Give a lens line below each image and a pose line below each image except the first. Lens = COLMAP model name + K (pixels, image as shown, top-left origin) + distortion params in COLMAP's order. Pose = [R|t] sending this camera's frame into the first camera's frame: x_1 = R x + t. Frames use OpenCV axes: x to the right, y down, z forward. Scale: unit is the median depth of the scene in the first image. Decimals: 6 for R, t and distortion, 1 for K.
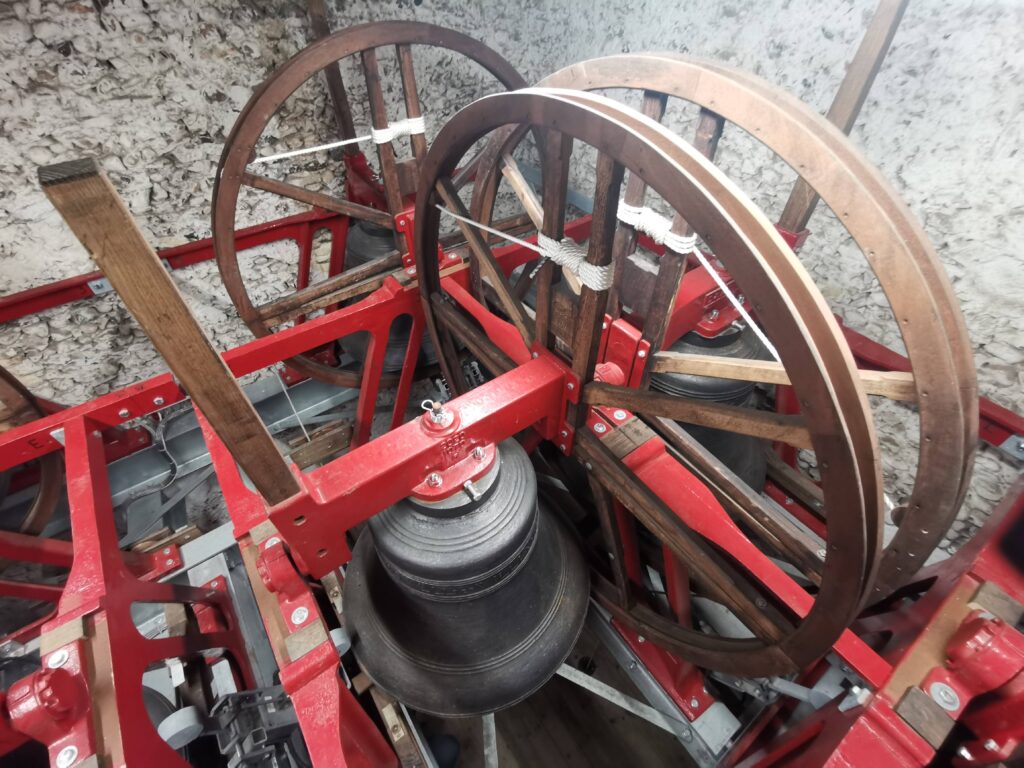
lens RADIAL K [[469.9, 0, 514.6], [0, 469.9, 384.5], [0, 0, 1]] dist [0.004528, -0.002342]
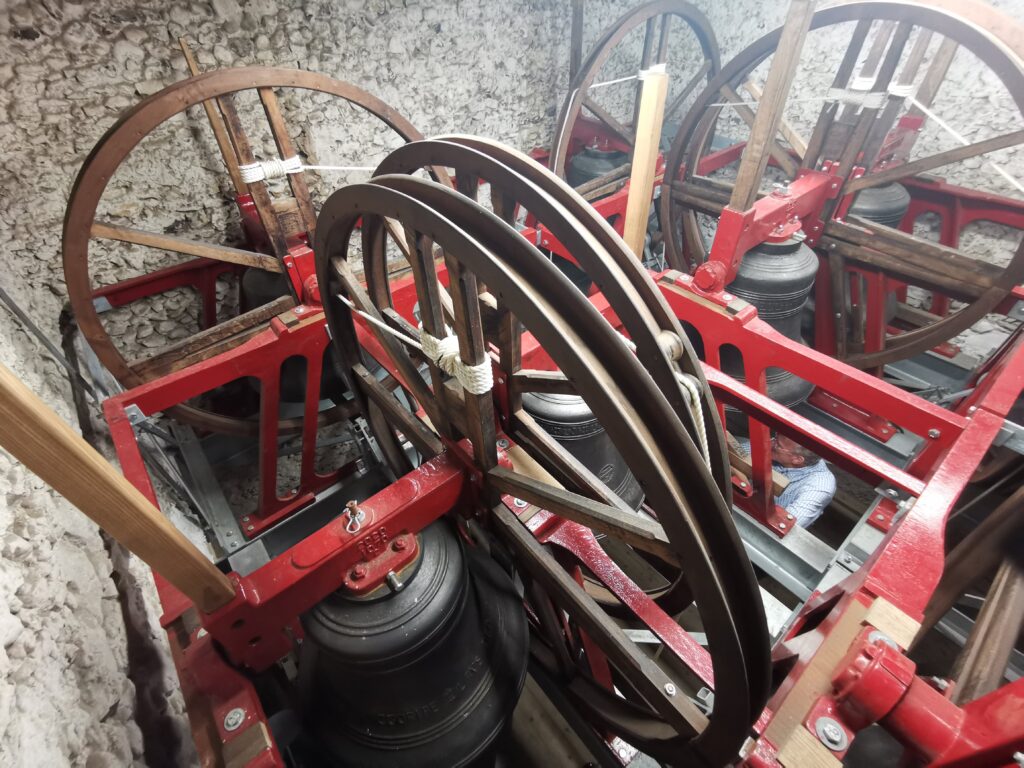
lens RADIAL K [[469.9, 0, 514.8], [0, 469.9, 383.9], [0, 0, 1]] dist [0.004528, -0.002342]
pose [[0.996990, -0.069717, 0.033929, -0.733039], [0.071492, 0.995964, -0.054259, 0.466900], [-0.030009, 0.056521, 0.997950, -0.408539]]
